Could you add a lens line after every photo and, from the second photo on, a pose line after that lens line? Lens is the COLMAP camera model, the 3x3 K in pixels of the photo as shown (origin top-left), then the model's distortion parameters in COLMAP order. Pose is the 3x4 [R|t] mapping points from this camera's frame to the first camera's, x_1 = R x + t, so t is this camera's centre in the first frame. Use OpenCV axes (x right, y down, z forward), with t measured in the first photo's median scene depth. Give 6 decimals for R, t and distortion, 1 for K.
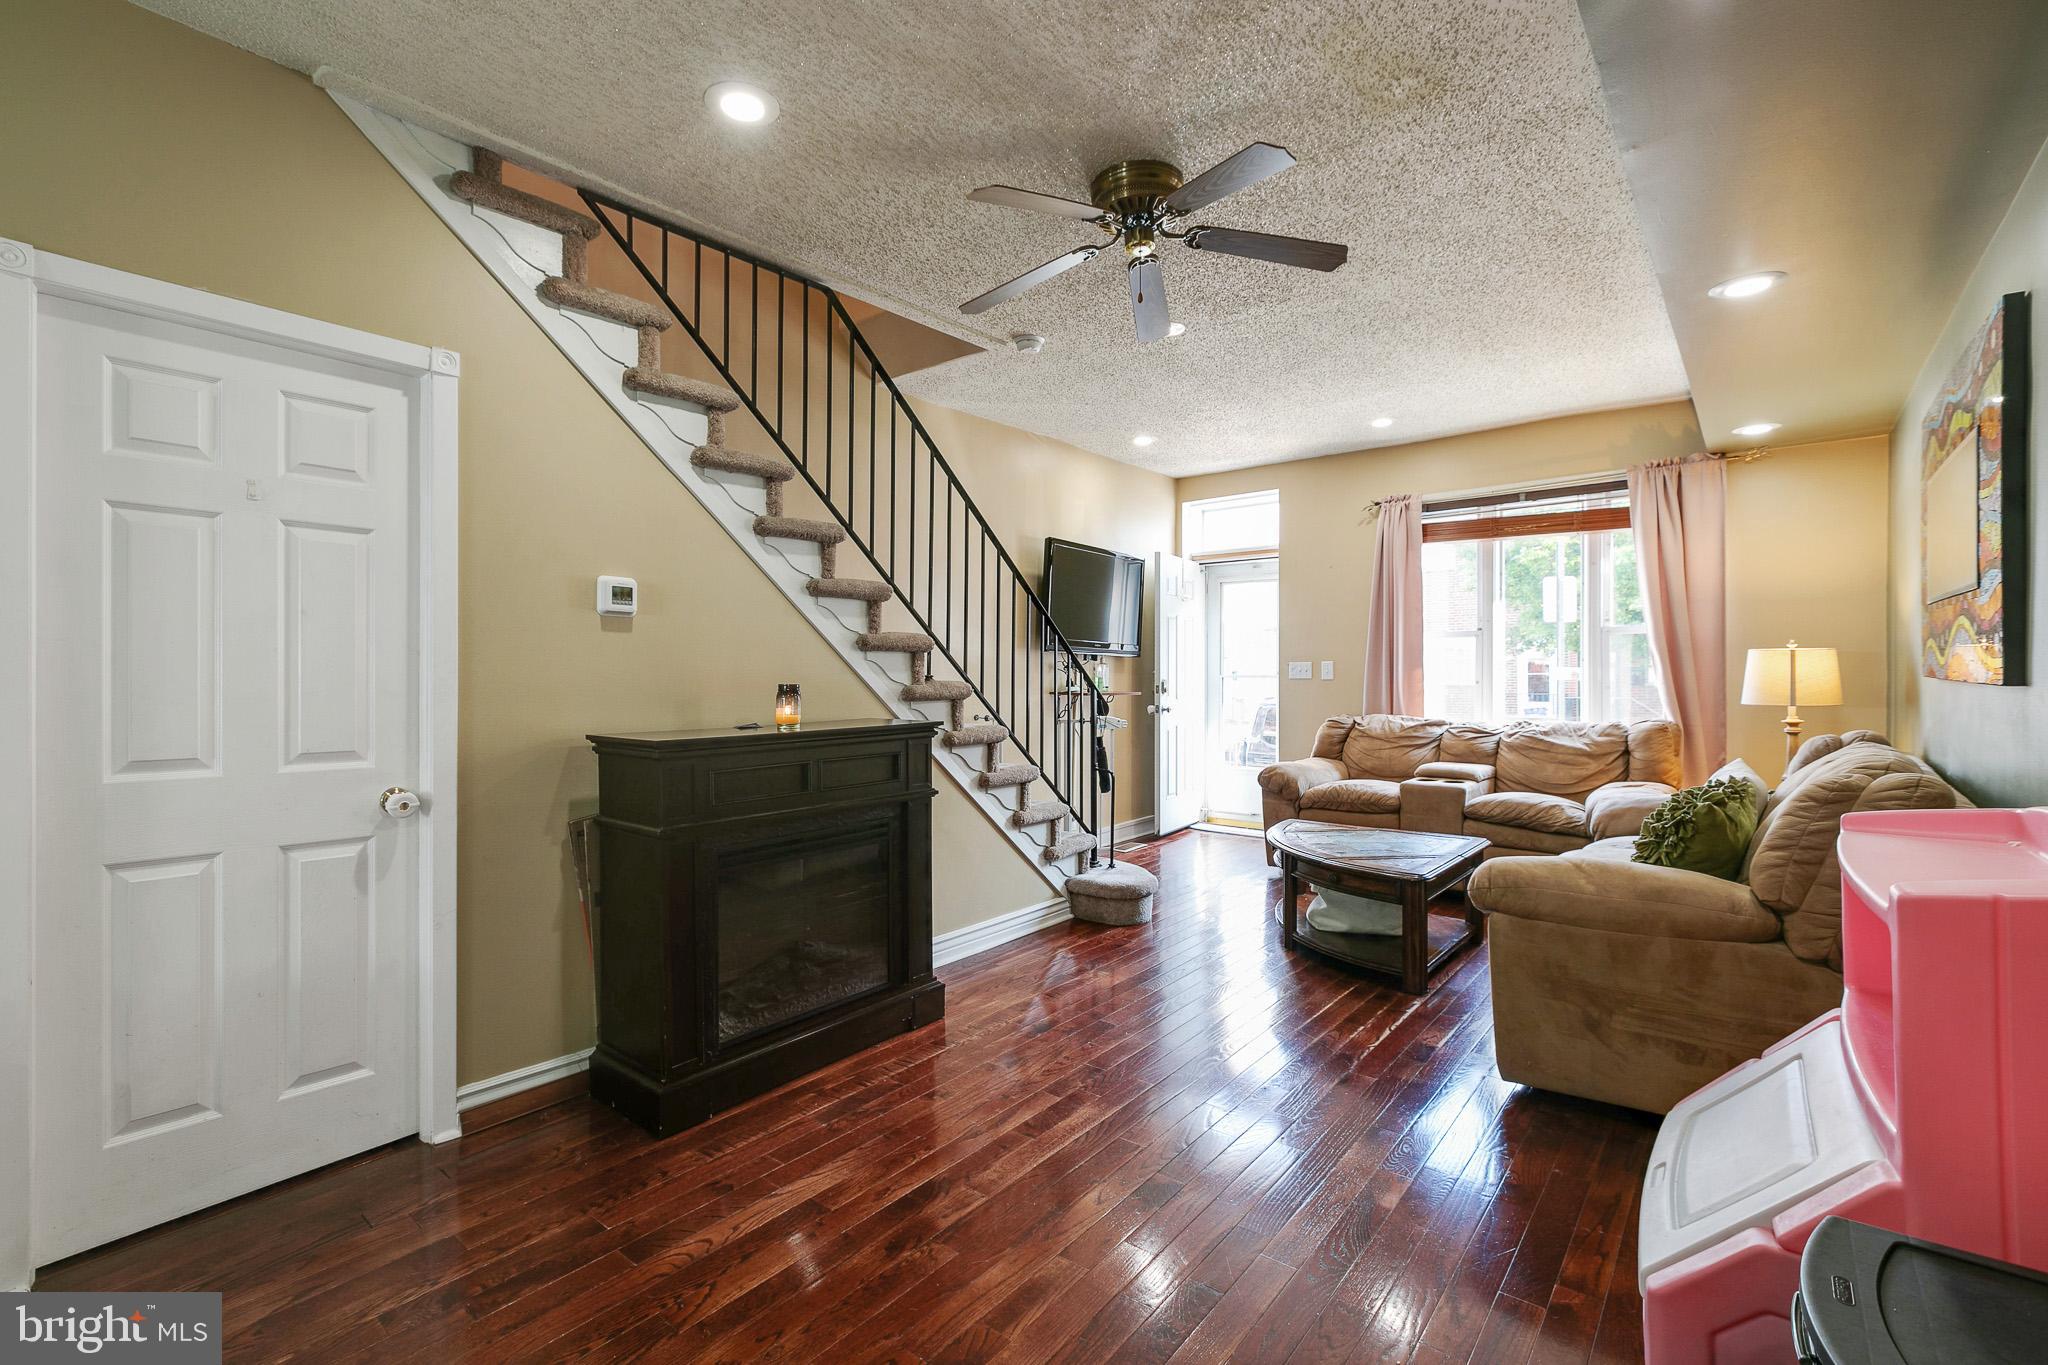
lens RADIAL K [[905.7, 0, 1028.4], [0, 905.7, 678.6], [0, 0, 1]] dist [0.000963, -0.000123]
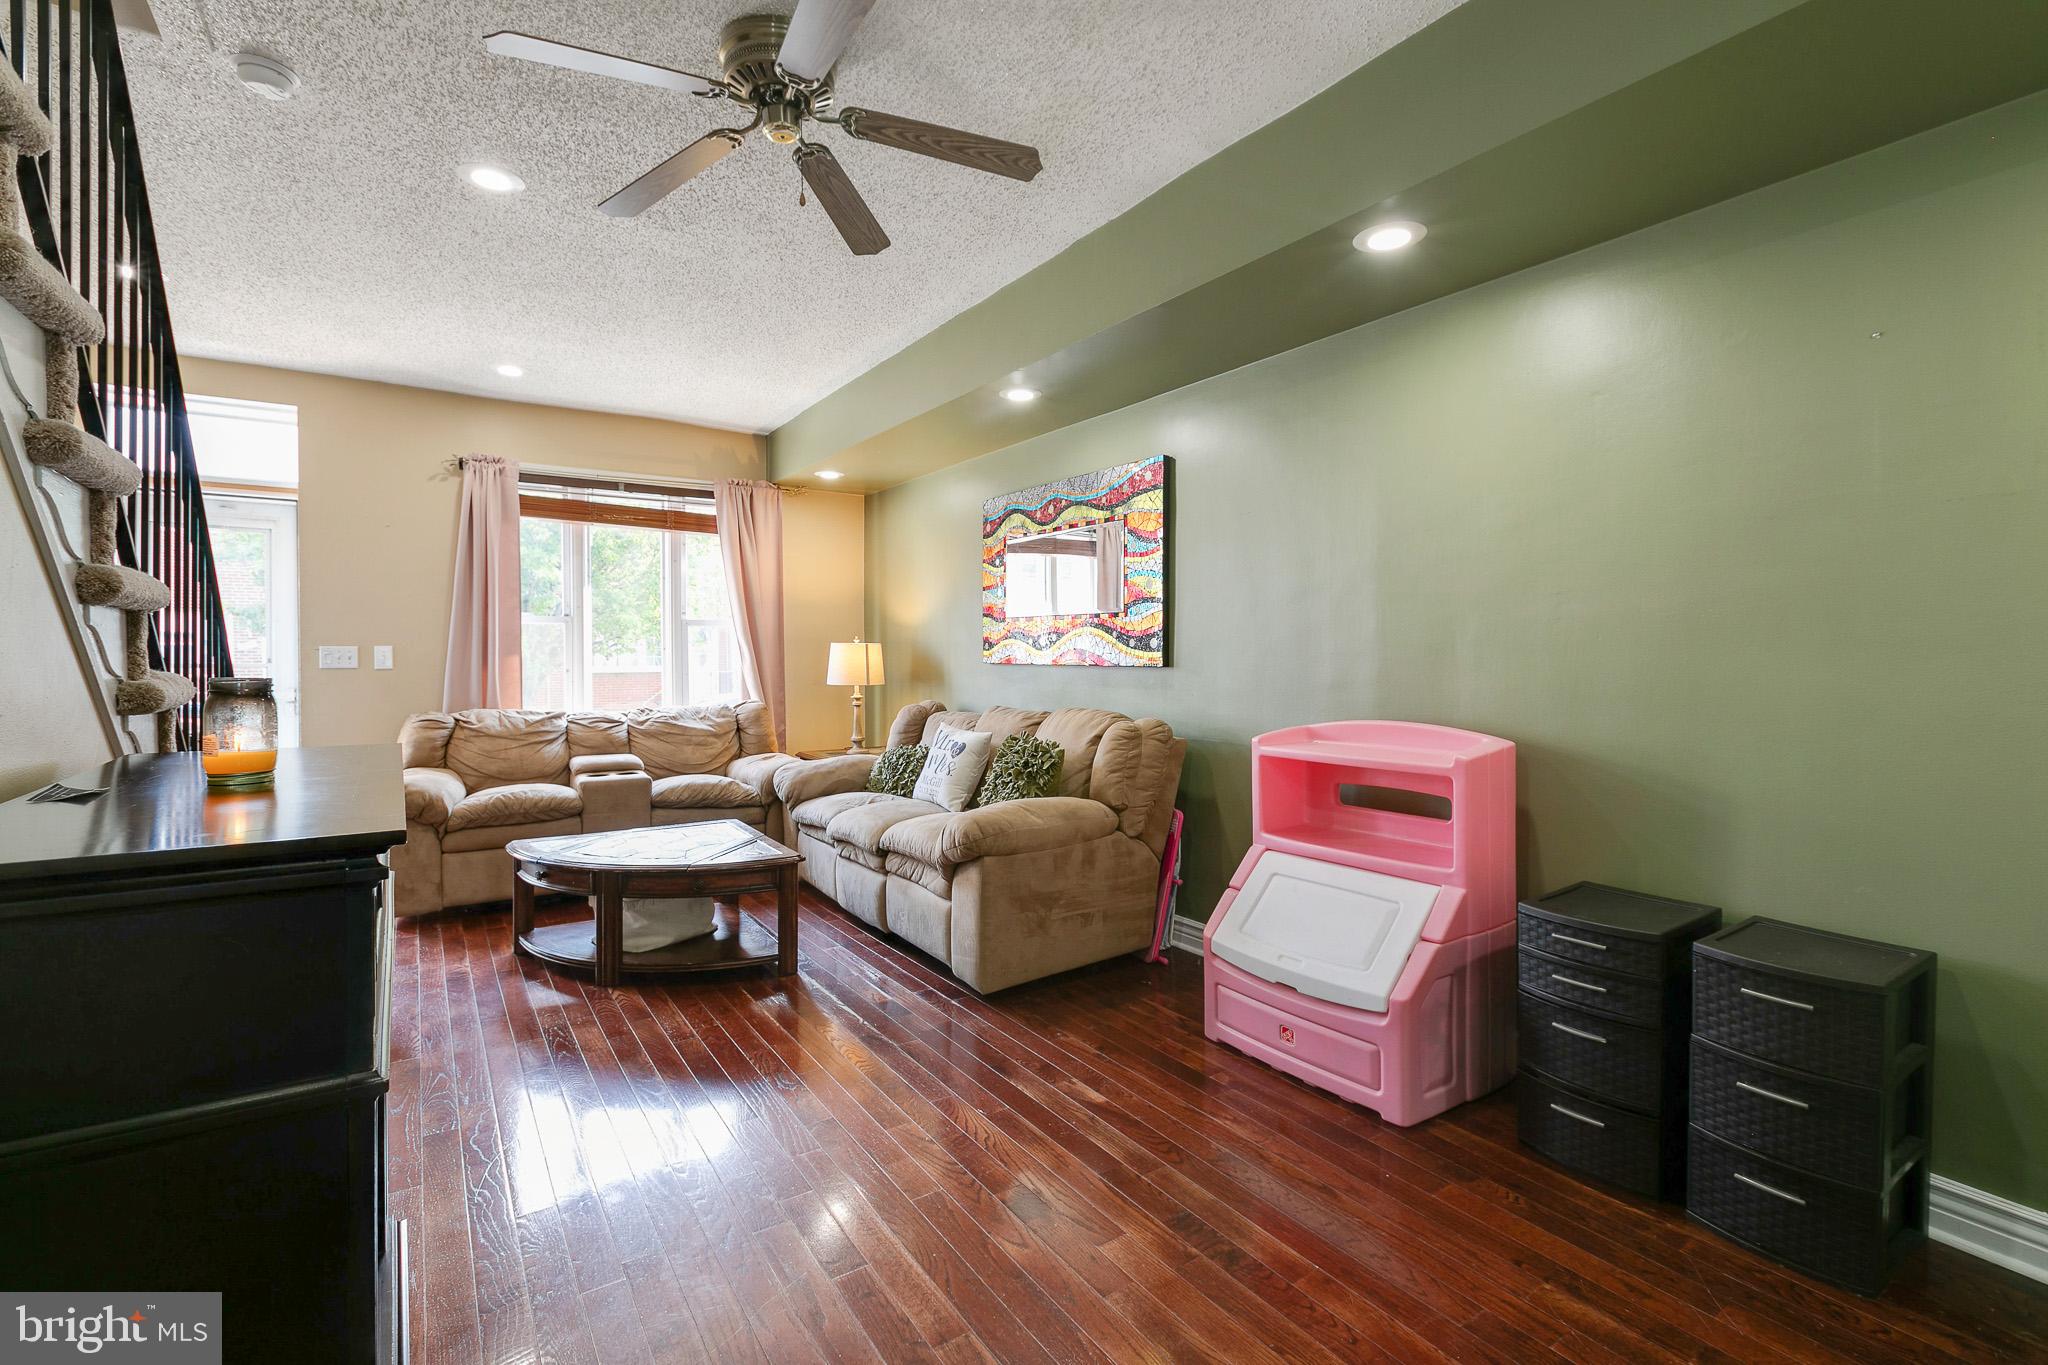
lens RADIAL K [[911.2, 0, 1017.6], [0, 911.2, 669.3], [0, 0, 1]] dist [0.001456, 0.000103]
pose [[0.299718, -0.006158, 0.954008, -0.296996], [0.005737, 0.999973, 0.004653, 0.000754], [-0.954011, 0.004079, 0.299745, 0.278871]]
